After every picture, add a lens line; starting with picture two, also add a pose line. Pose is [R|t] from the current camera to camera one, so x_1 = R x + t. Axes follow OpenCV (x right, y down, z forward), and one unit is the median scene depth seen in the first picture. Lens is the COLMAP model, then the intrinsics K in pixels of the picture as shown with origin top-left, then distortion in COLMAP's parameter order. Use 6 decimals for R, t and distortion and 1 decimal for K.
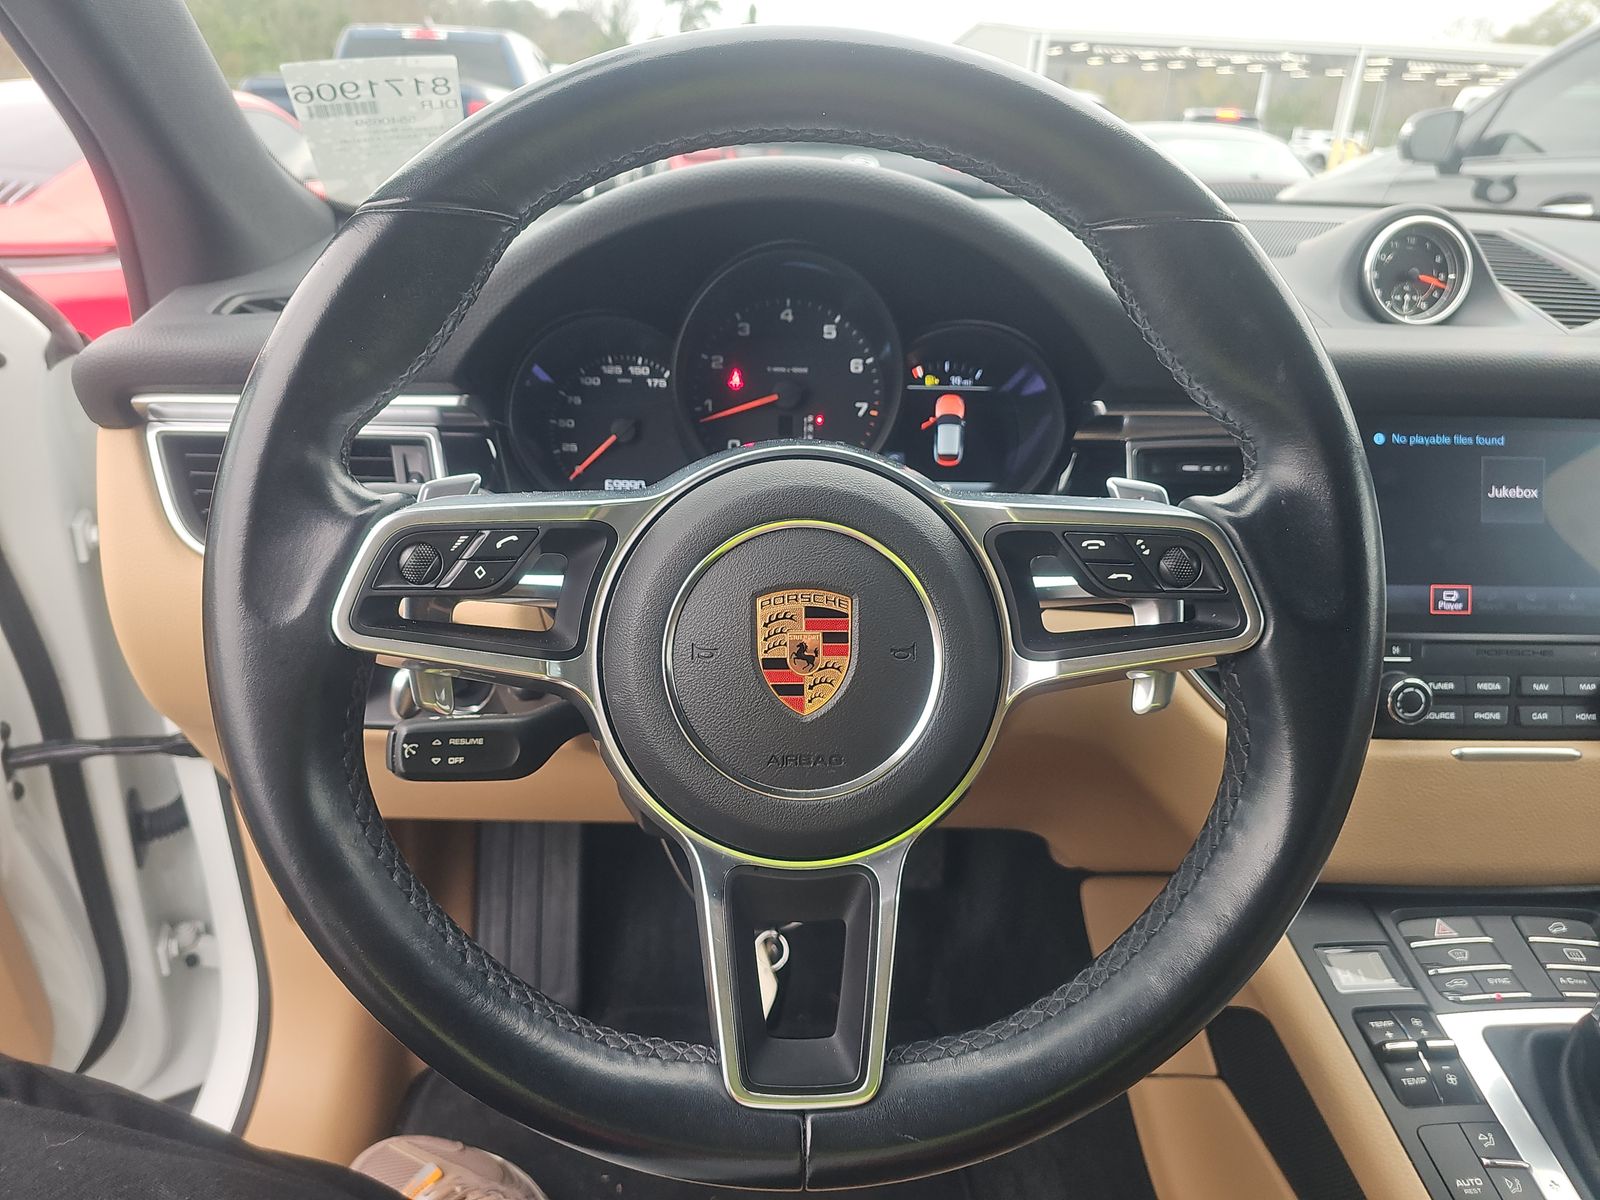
lens RADIAL K [[1053.3, 0, 769.5], [0, 1053.3, 627.5], [0, 0, 1]] dist [0.006314, -0.014590]
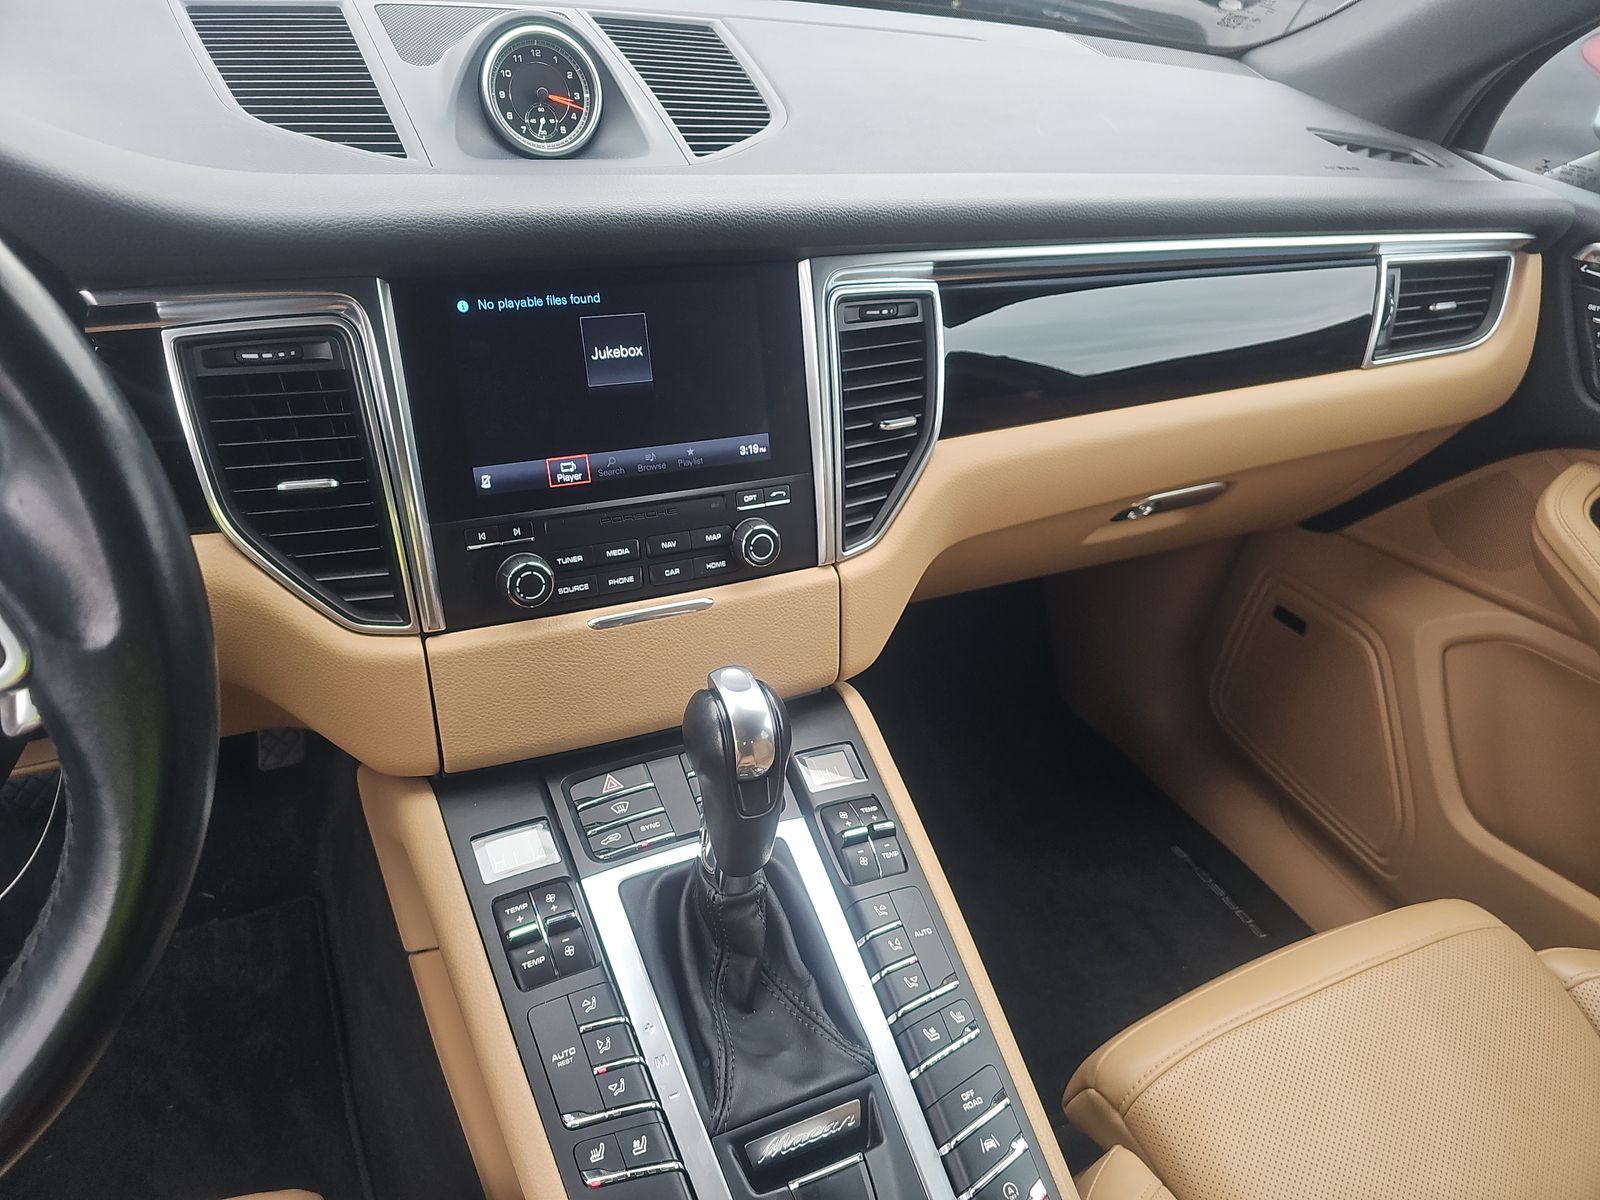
lens RADIAL K [[1053.3, 0, 790.3], [0, 1053.3, 601.7], [0, 0, 1]] dist [0.006314, -0.014590]
pose [[0.918879, -0.173375, 0.354404, 0.418436], [0.094919, 0.969035, 0.227952, -0.099830], [-0.382951, -0.175821, 0.906882, 0.014595]]
